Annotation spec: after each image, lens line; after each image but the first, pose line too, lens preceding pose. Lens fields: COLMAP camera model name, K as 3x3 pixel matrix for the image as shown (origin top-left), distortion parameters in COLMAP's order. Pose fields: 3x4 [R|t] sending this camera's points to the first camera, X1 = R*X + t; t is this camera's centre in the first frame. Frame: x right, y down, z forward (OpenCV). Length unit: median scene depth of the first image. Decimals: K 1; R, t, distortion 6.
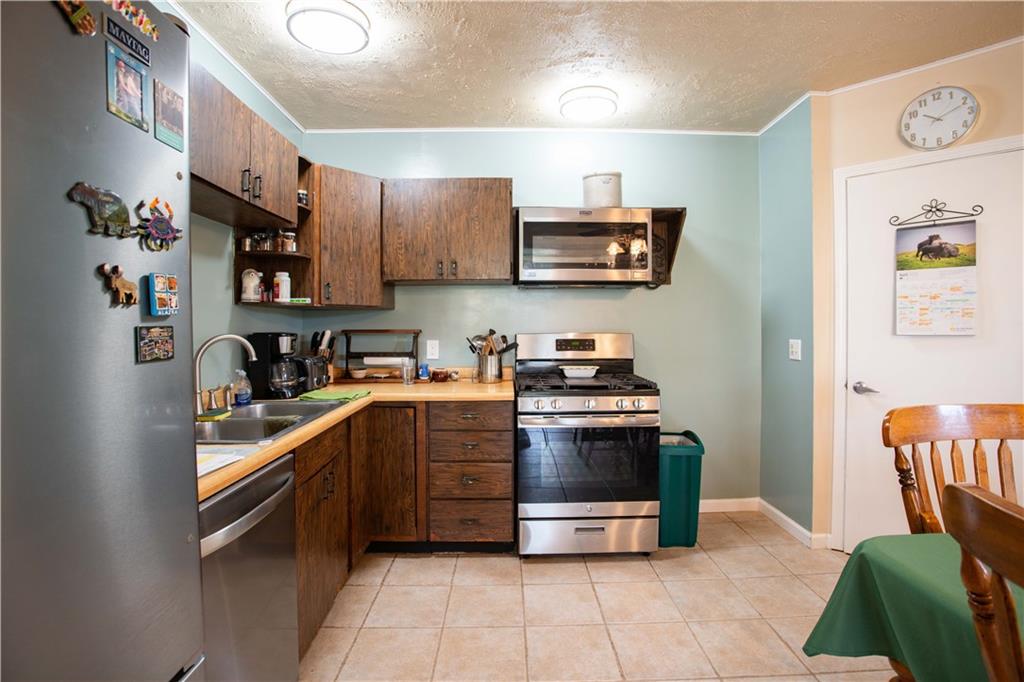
lens RADIAL K [[497.2, 0, 518.0], [0, 497.2, 335.0], [0, 0, 1]] dist [-0.084789, 0.039266]
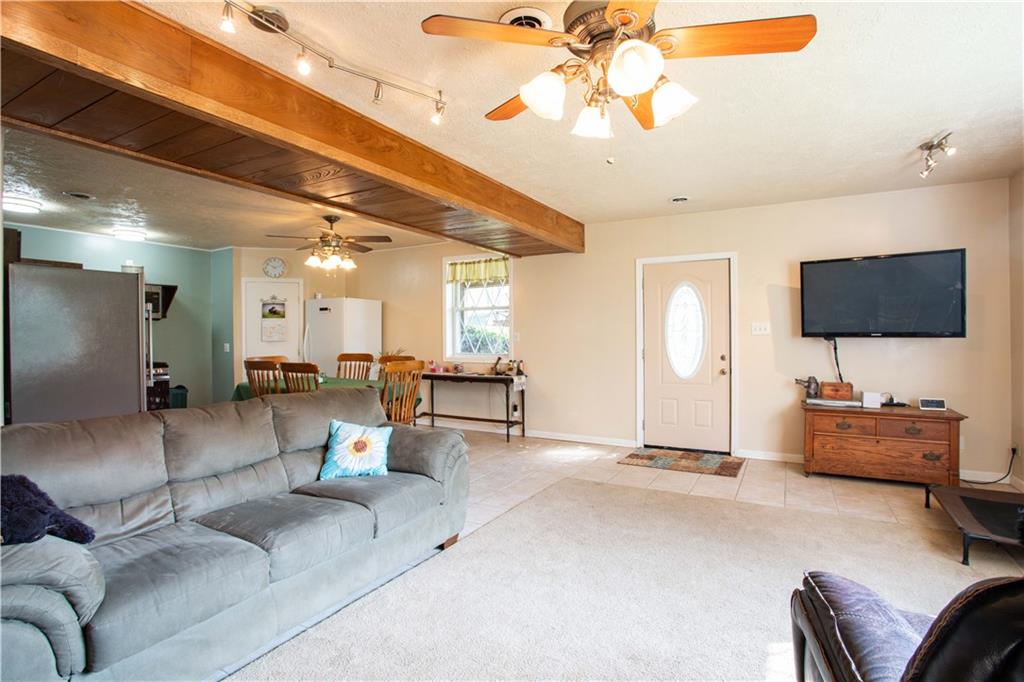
lens RADIAL K [[497.2, 0, 518.0], [0, 497.2, 335.0], [0, 0, 1]] dist [-0.084789, 0.039266]
pose [[0.502342, 0.003406, 0.864663, -0.856966], [0.021545, 0.999632, -0.016454, 0.040640], [-0.864401, 0.026895, 0.502084, -1.597970]]
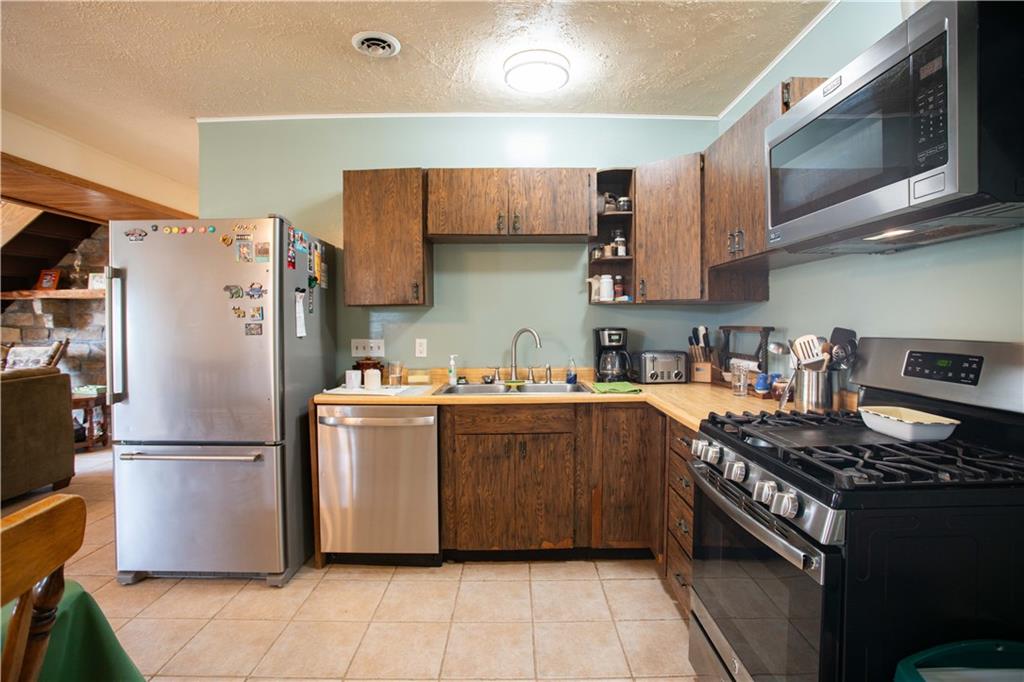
lens RADIAL K [[497.2, 0, 518.0], [0, 497.2, 335.0], [0, 0, 1]] dist [-0.084789, 0.039266]
pose [[-0.013919, 0.030228, -0.999446, 0.645660], [-0.015128, 0.999422, 0.030438, -0.018243], [0.999789, 0.015543, -0.013453, 0.751676]]
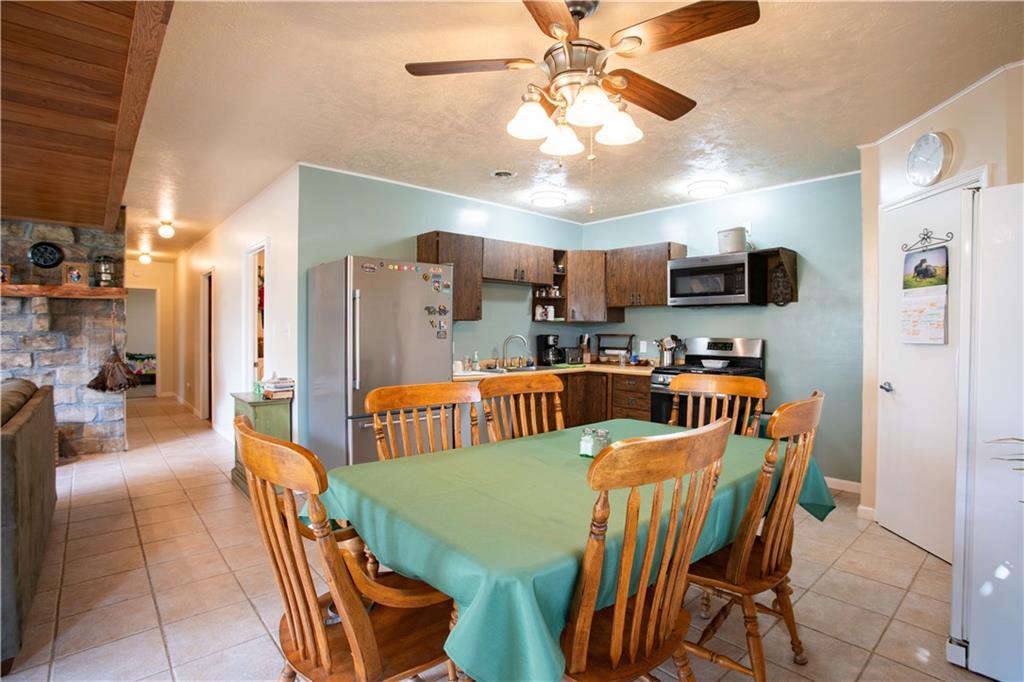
lens RADIAL K [[497.2, 0, 518.0], [0, 497.2, 335.0], [0, 0, 1]] dist [-0.084789, 0.039266]
pose [[0.649073, 0.013639, -0.760604, 0.986510], [-0.022073, 0.999756, -0.000908, 0.001583], [0.760406, 0.017378, 0.649216, -0.464798]]
